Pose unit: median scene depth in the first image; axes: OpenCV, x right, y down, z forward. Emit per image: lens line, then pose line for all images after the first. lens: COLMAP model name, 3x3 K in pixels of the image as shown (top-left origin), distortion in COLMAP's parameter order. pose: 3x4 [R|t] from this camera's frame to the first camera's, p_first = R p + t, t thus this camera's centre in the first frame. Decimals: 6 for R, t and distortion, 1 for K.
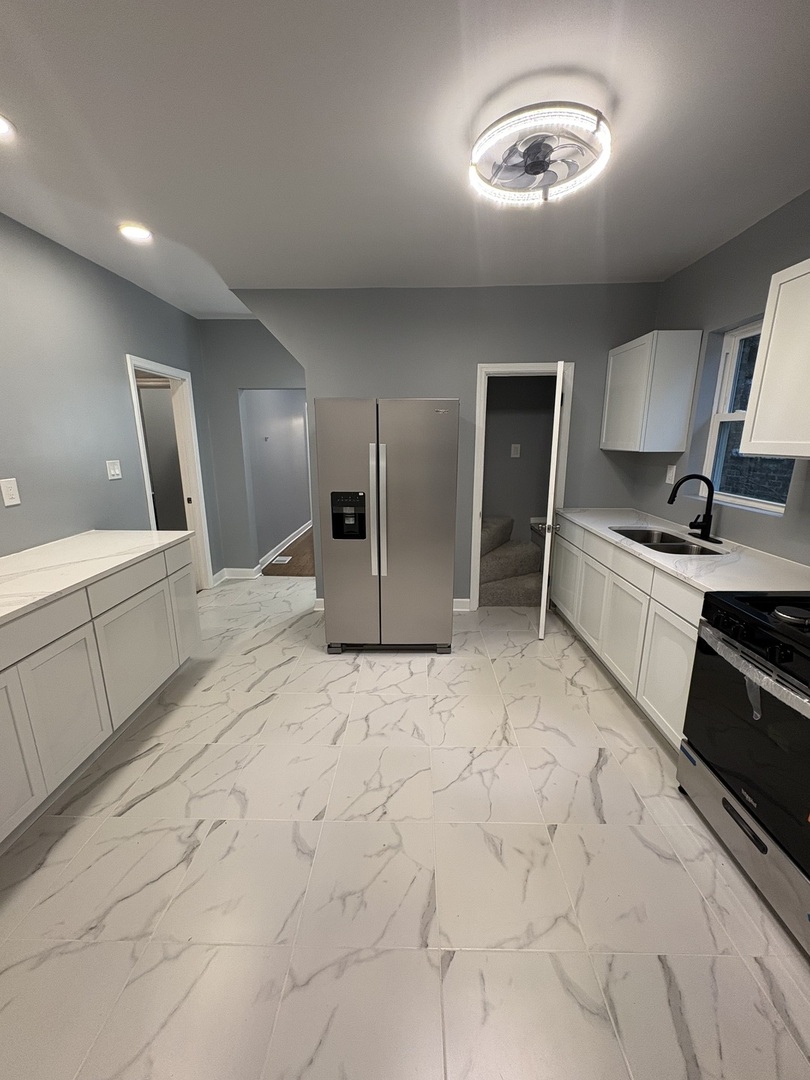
lens RADIAL K [[429.7, 0, 405.0], [0, 429.7, 540.0], [0, 0, 1]] dist [0.001187, -0.000182]
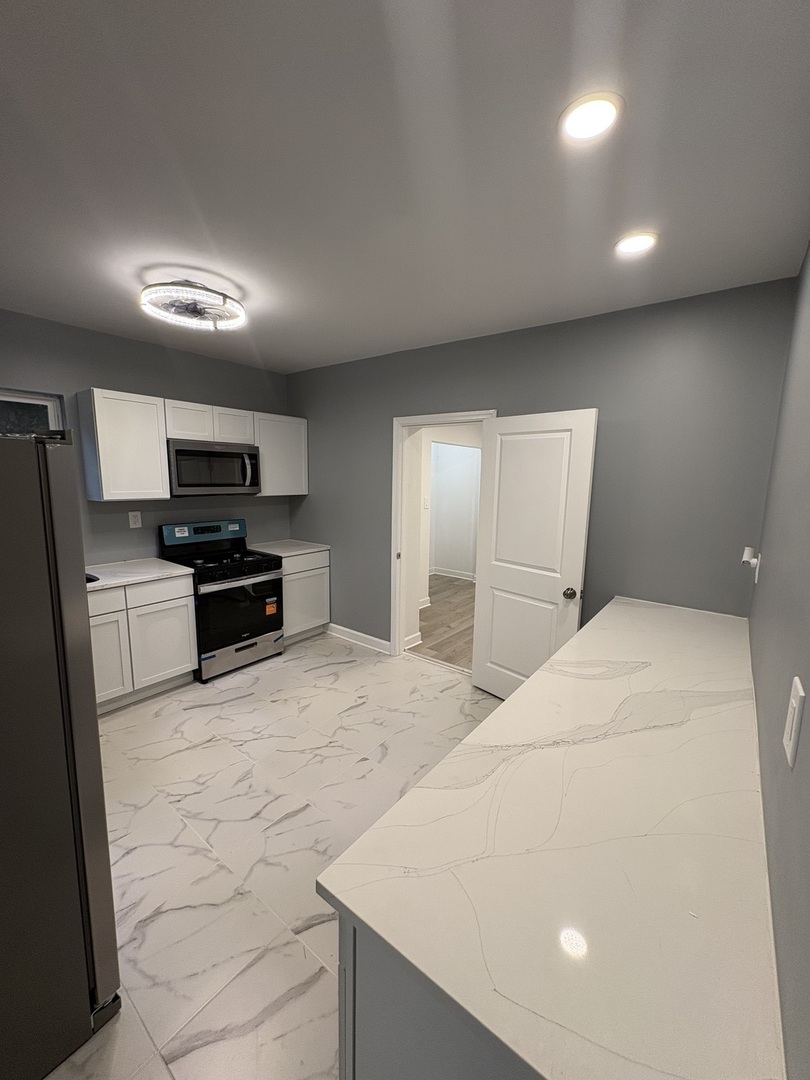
lens RADIAL K [[429.7, 0, 405.0], [0, 429.7, 540.0], [0, 0, 1]] dist [0.001187, -0.000182]
pose [[-0.805498, -0.101951, 0.583763, -0.920378], [0.123122, 0.934802, 0.333146, -0.426995], [-0.579667, 0.340222, -0.740429, 1.492903]]
